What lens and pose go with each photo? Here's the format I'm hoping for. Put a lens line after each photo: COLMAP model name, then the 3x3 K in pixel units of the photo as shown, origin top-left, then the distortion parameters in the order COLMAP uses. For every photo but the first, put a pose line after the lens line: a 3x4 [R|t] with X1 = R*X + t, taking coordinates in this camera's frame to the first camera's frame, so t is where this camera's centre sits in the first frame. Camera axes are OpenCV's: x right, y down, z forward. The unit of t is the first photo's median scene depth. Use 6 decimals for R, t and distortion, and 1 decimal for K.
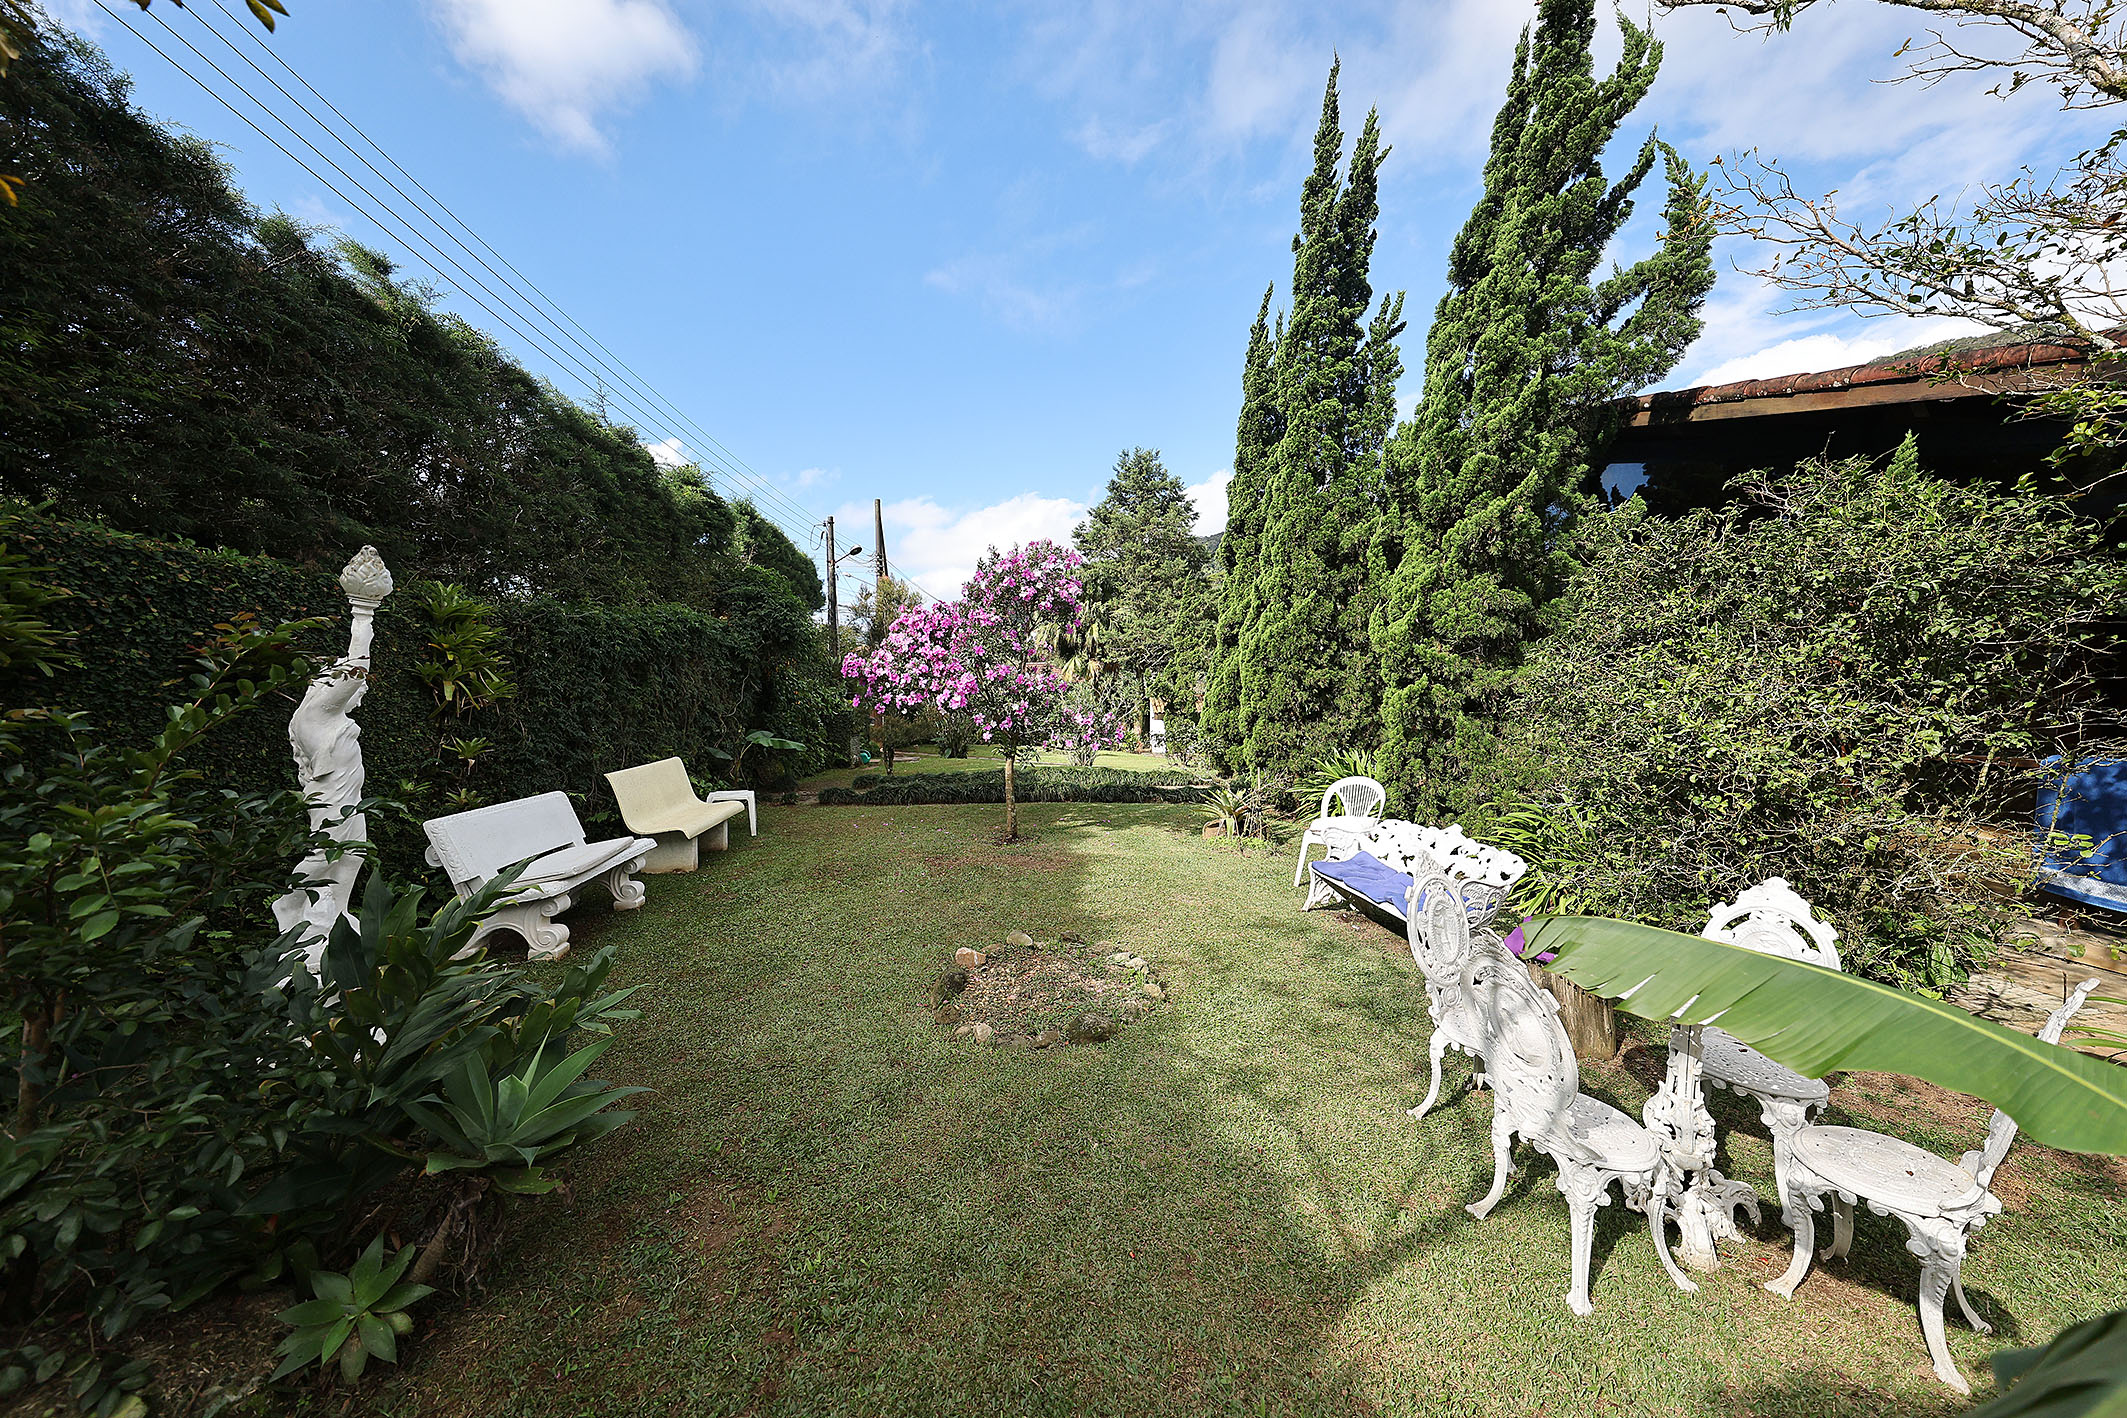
lens RADIAL K [[740.4, 0, 1063.5], [0, 740.4, 709.0], [0, 0, 1]] dist [0.000107, -0.000188]
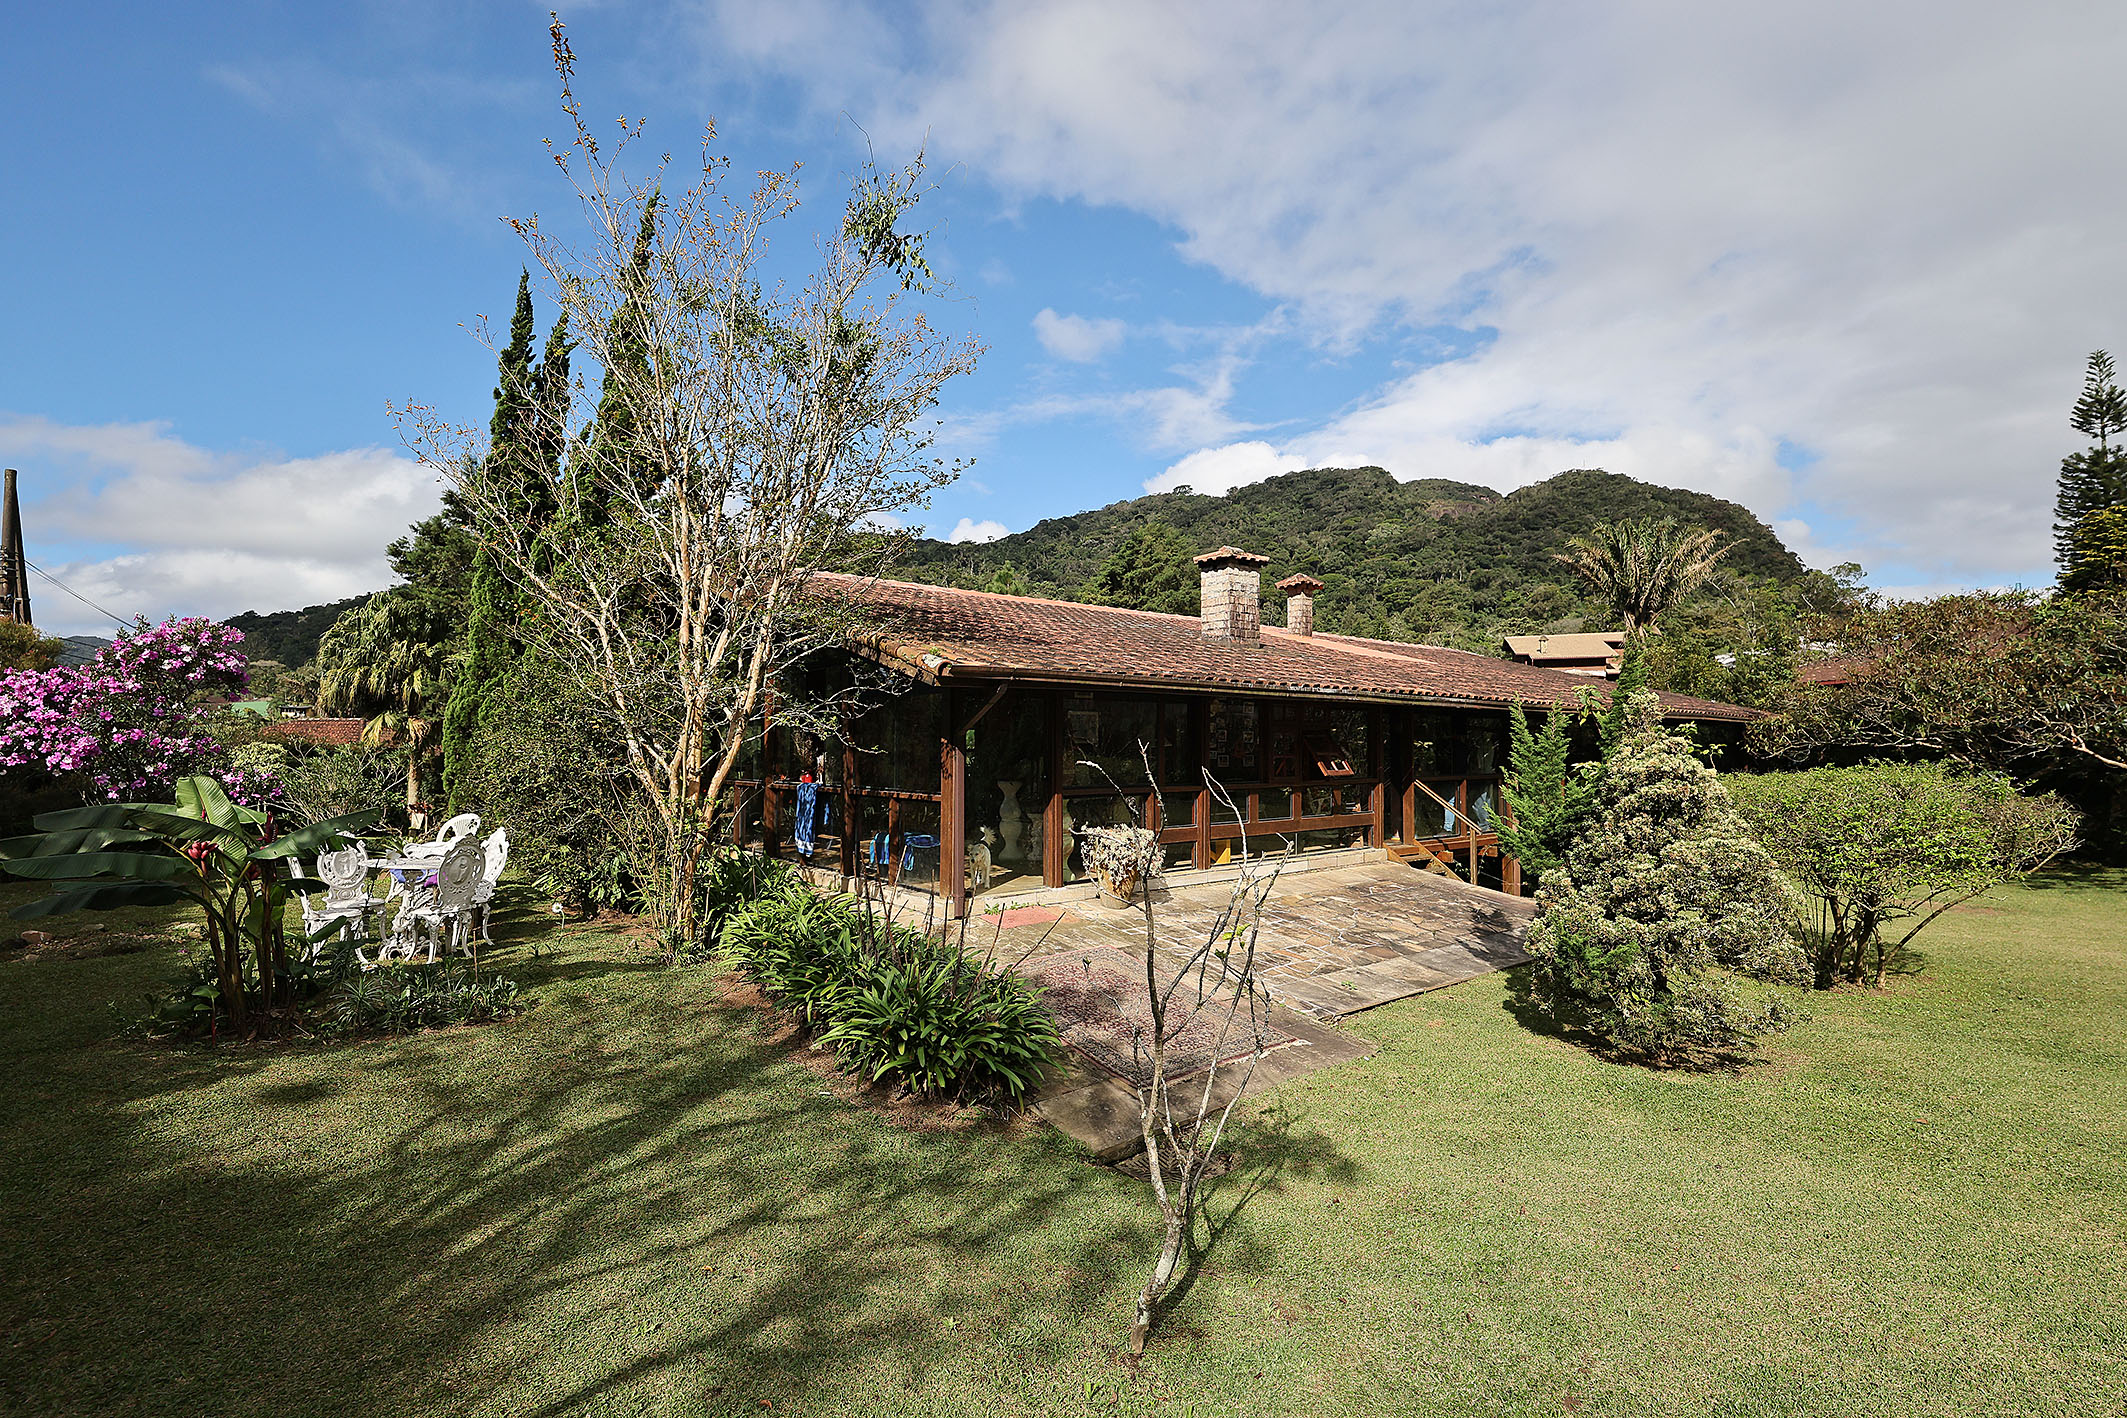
lens RADIAL K [[964.0, 0, 1063.5], [0, 964.0, 709.0], [0, 0, 1]] dist [-0.001324, -0.000371]
pose [[0.837427, 0.043954, 0.544779, 0.264595], [-0.000063, 0.996769, -0.080324, 0.021223], [-0.546549, 0.067231, 0.834724, -0.850483]]
